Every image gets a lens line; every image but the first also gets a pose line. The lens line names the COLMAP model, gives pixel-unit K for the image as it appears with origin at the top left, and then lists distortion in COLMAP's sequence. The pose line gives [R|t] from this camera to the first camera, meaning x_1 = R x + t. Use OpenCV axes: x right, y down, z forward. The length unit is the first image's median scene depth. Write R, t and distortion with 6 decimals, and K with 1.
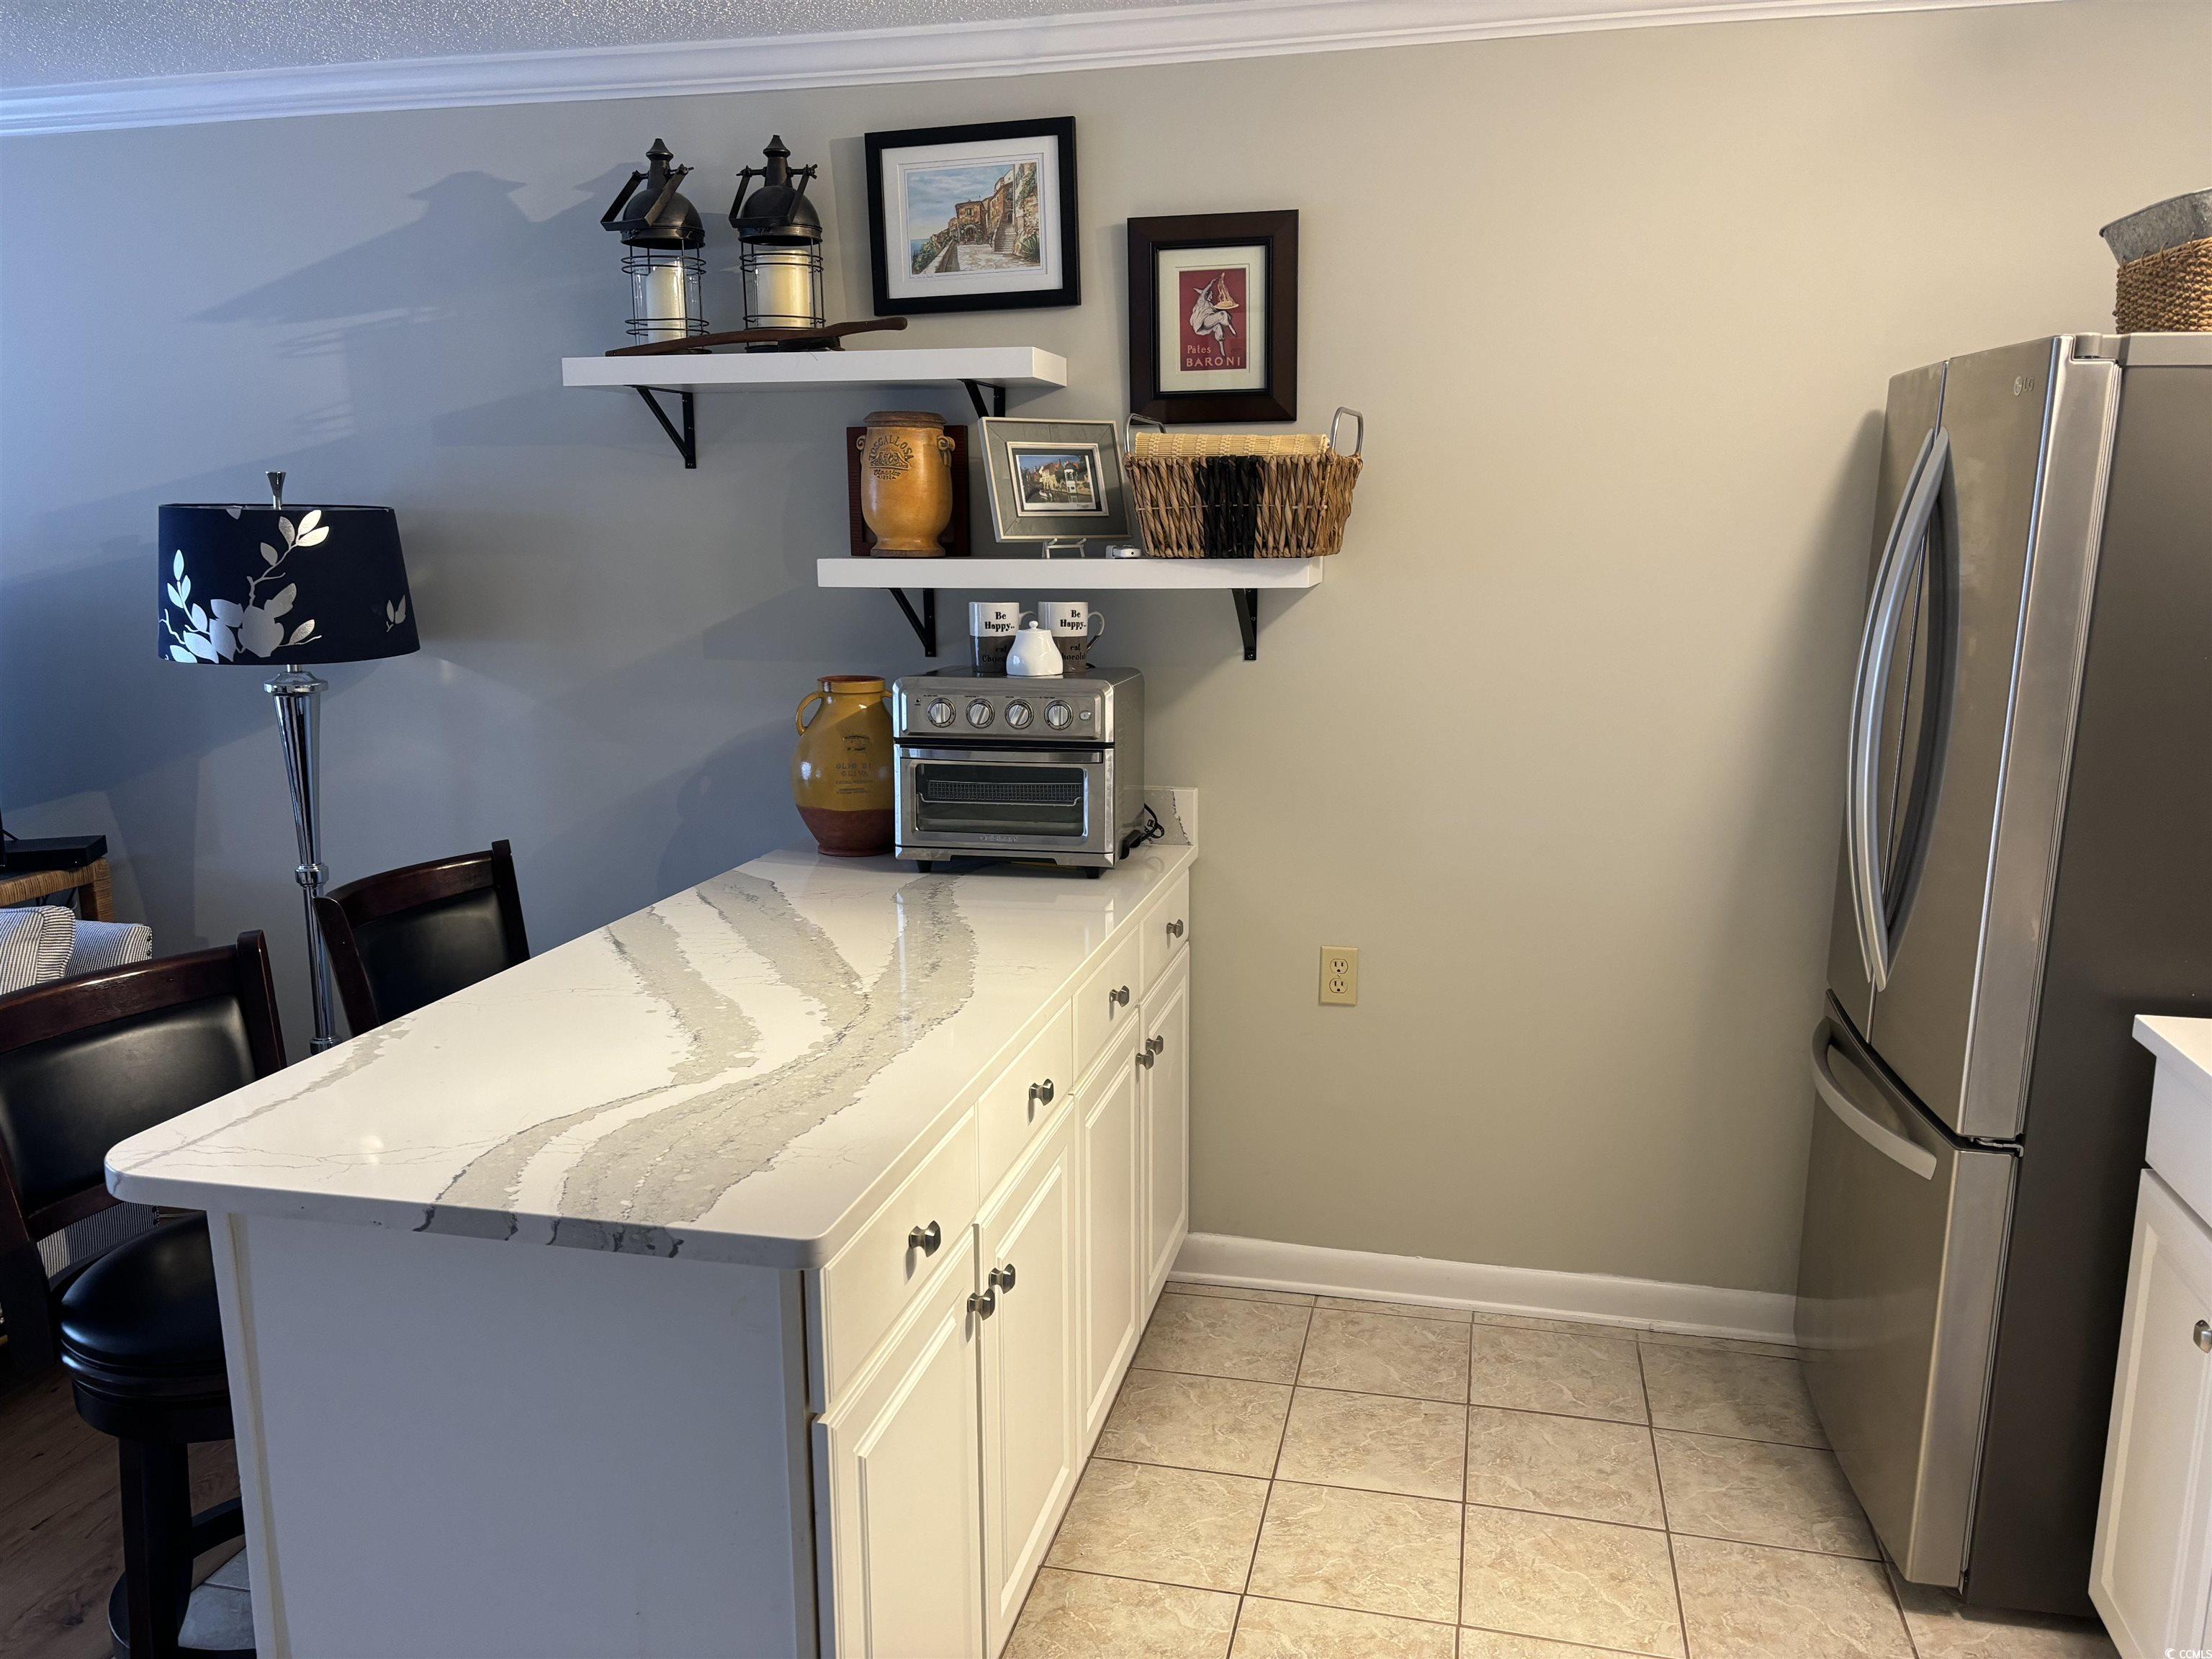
lens RADIAL K [[1678.0, 0, 1086.3], [0, 1678.0, 837.2], [0, 0, 1]] dist [0.039105, -0.002153]
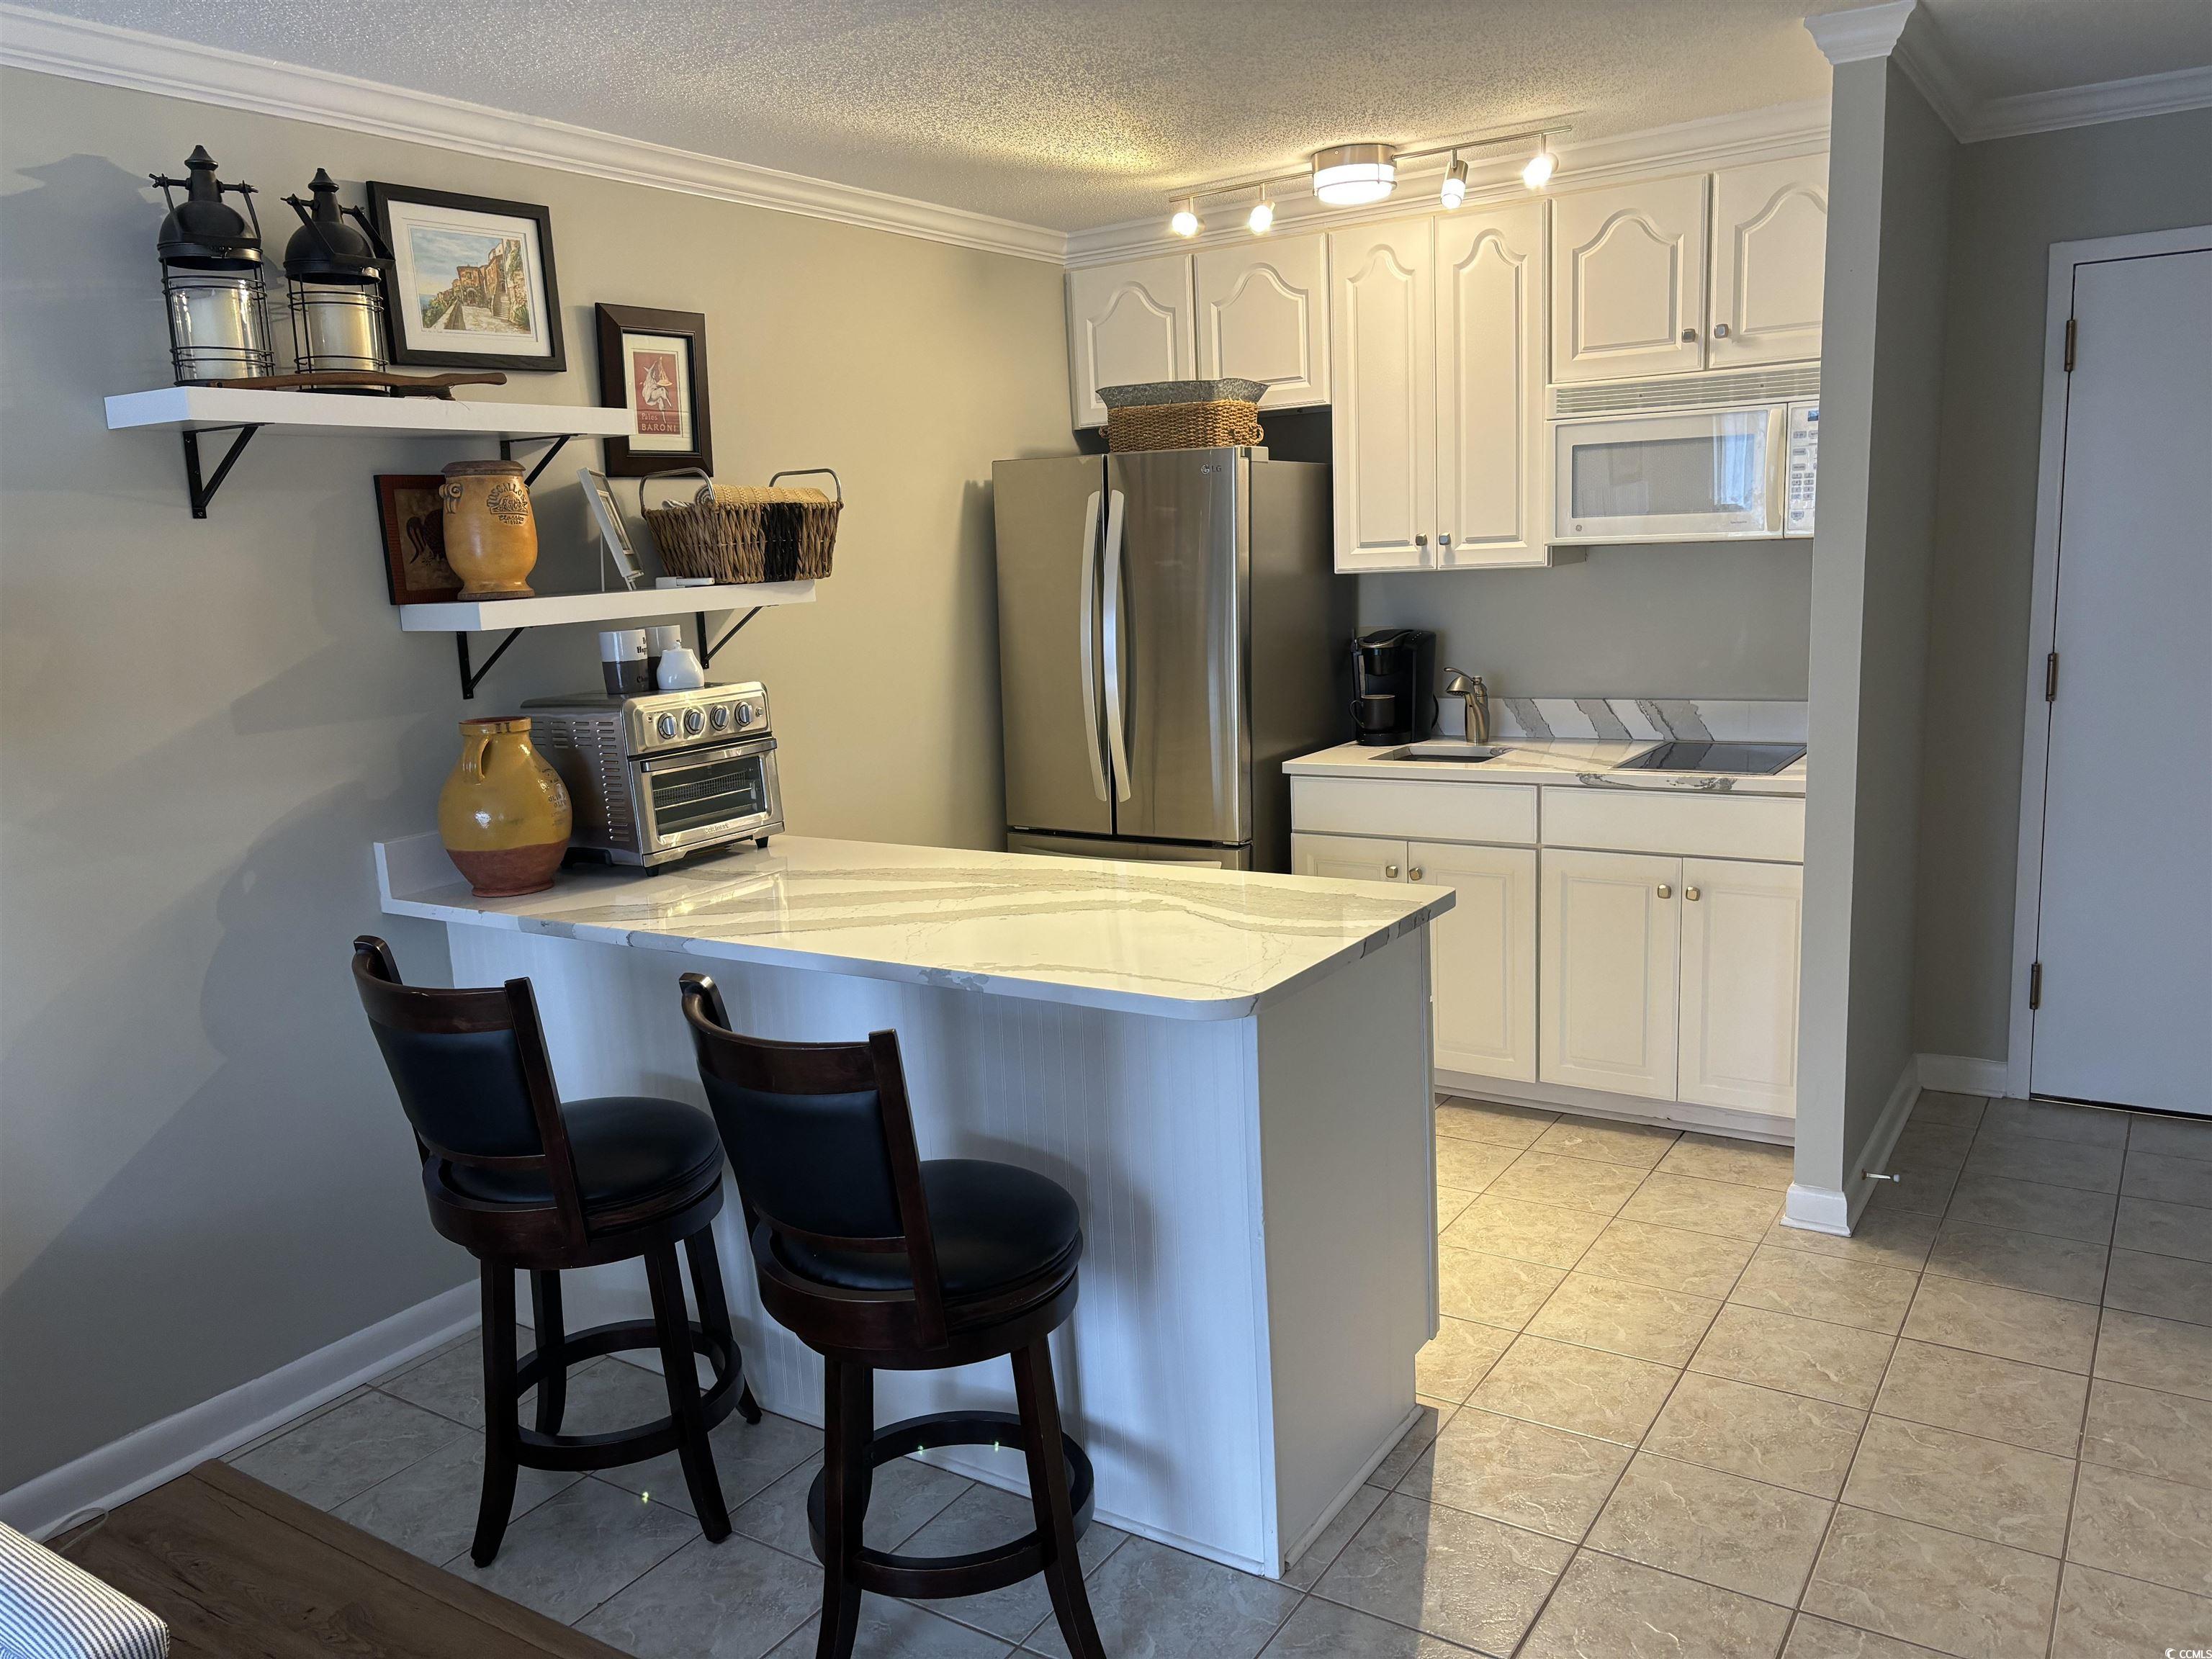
lens RADIAL K [[1678.0, 0, 1086.3], [0, 1678.0, 837.2], [0, 0, 1]] dist [0.039105, -0.002153]
pose [[0.335972, -0.181007, 0.924316, -0.983886], [0.222637, 0.968812, 0.108796, -0.058062], [-0.915181, 0.169235, 0.365792, 0.314470]]
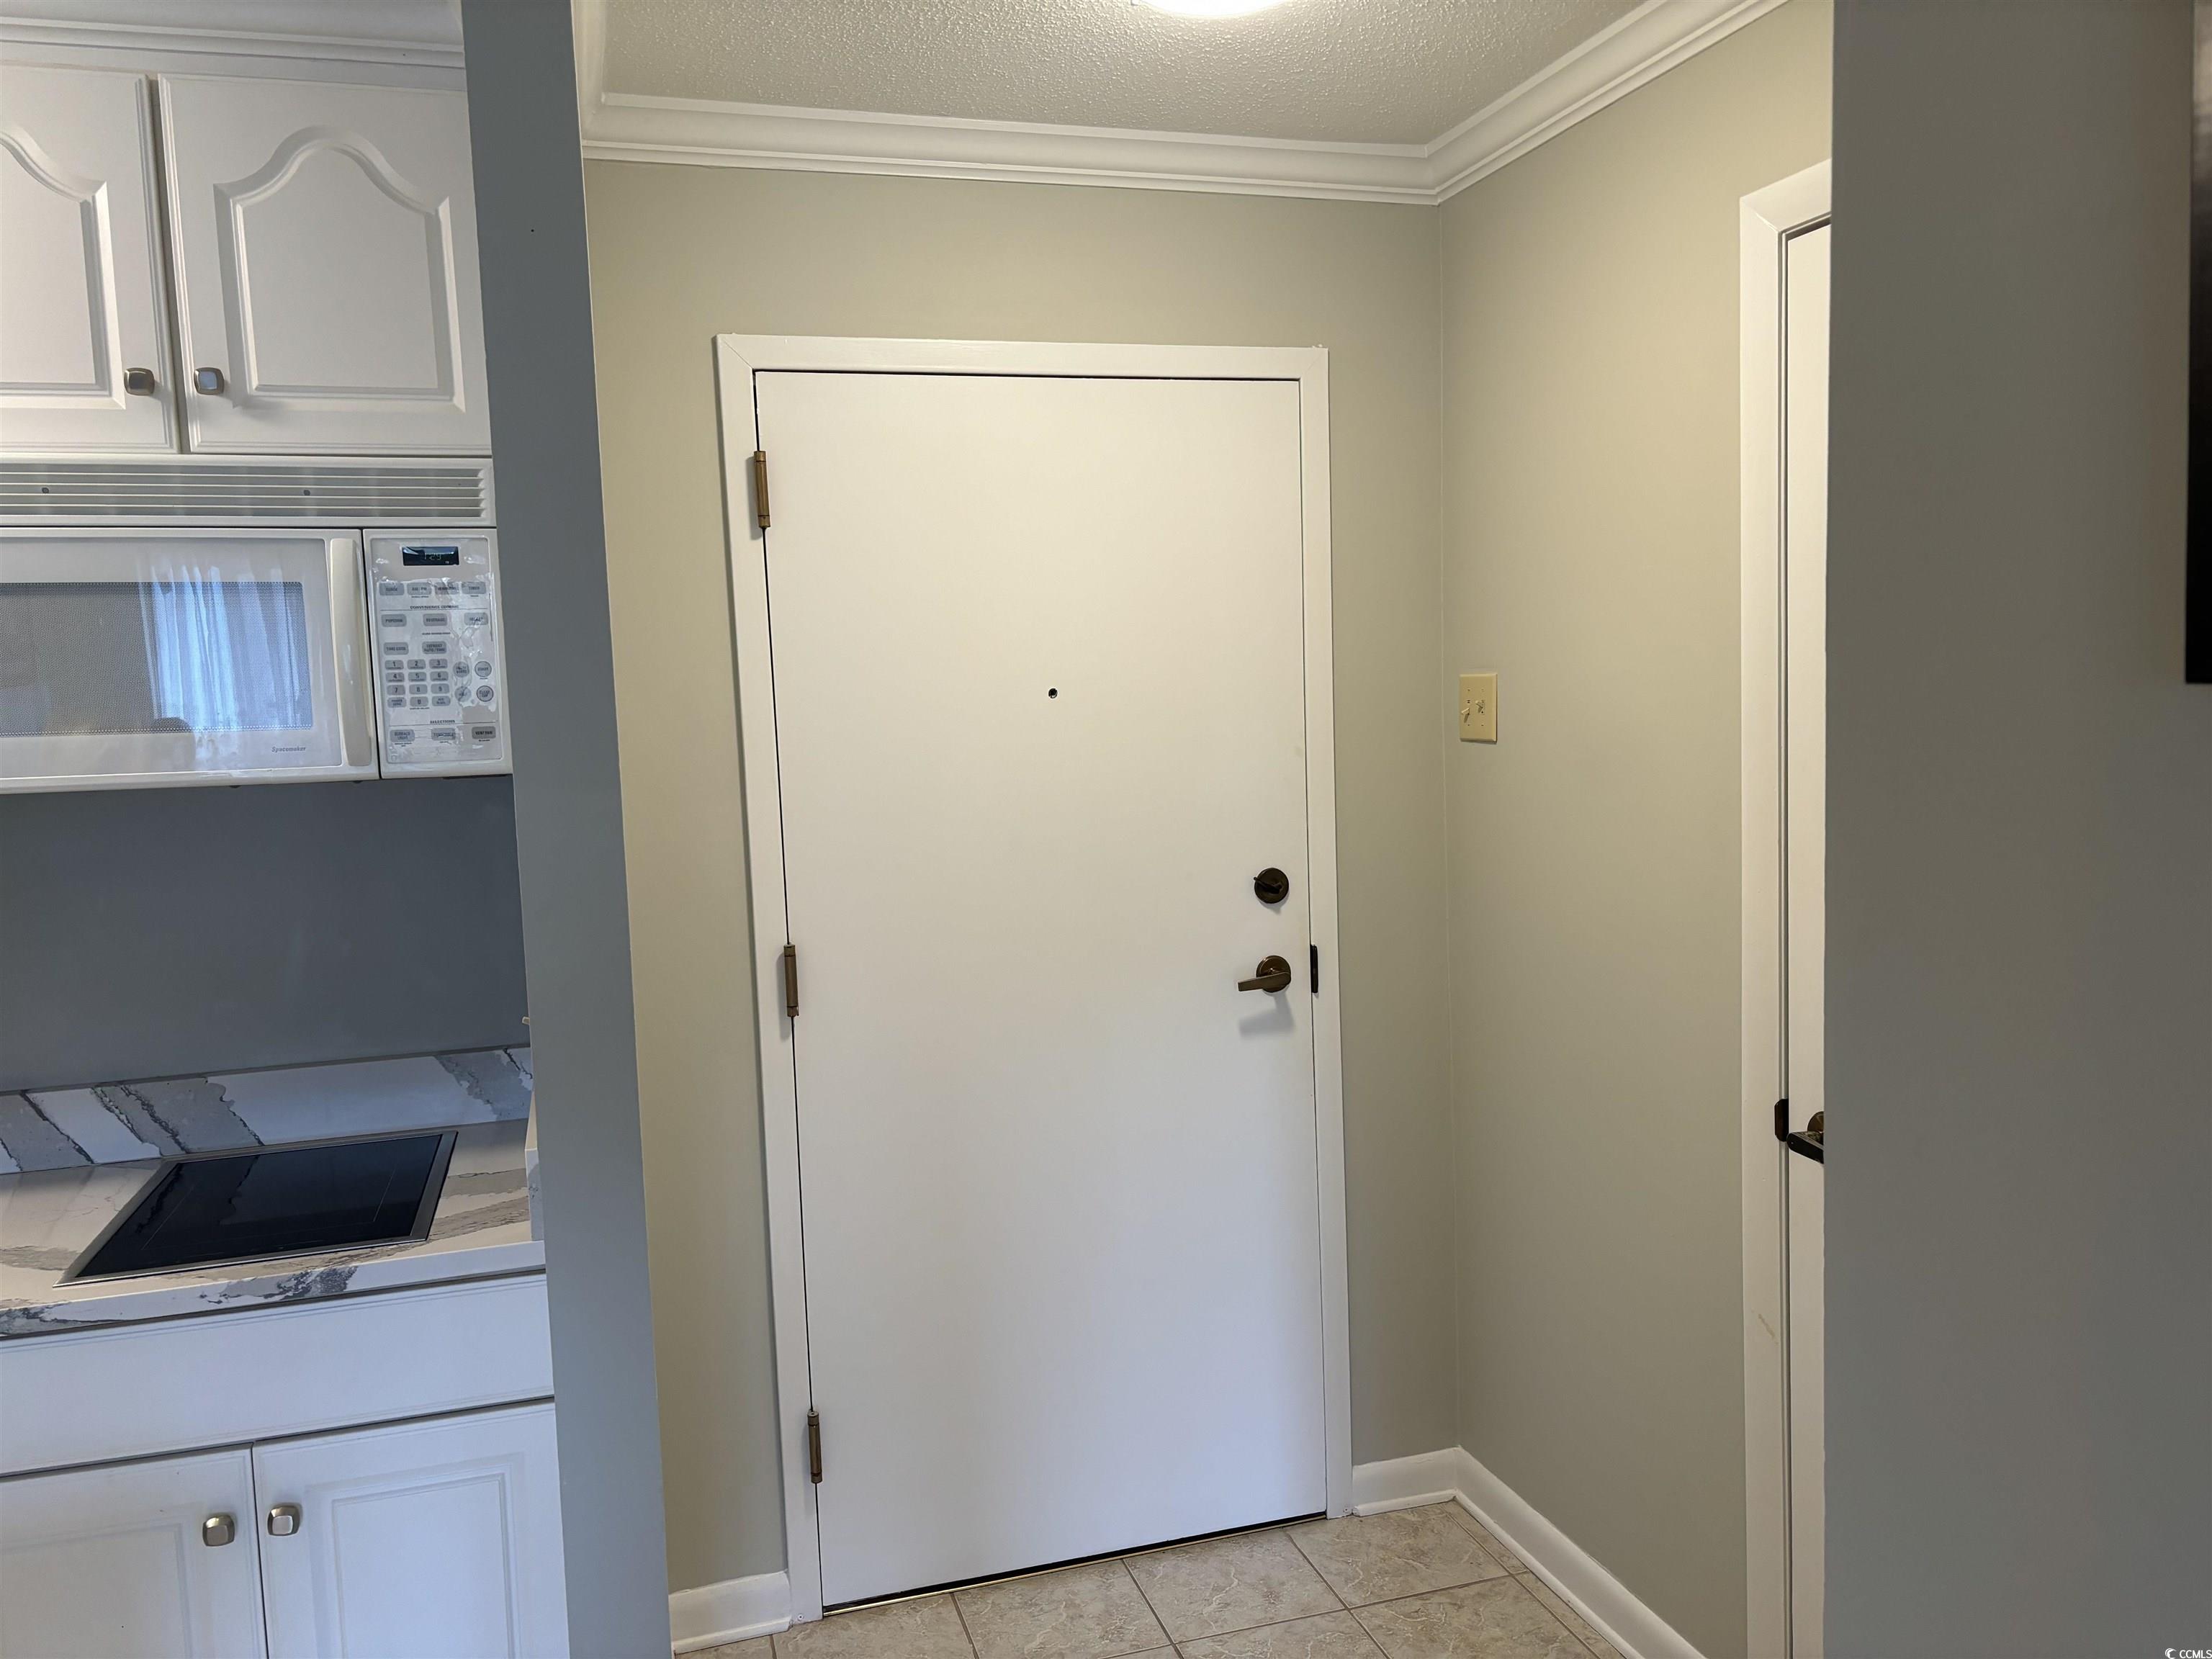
lens RADIAL K [[1679.9, 0, 1103.2], [0, 1679.9, 845.8], [0, 0, 1]] dist [0.046092, -0.047556]
pose [[-0.510649, -0.057516, 0.857863, -0.309775], [0.198208, 0.963010, 0.182551, -0.061220], [-0.836631, 0.263255, -0.480360, 0.352047]]
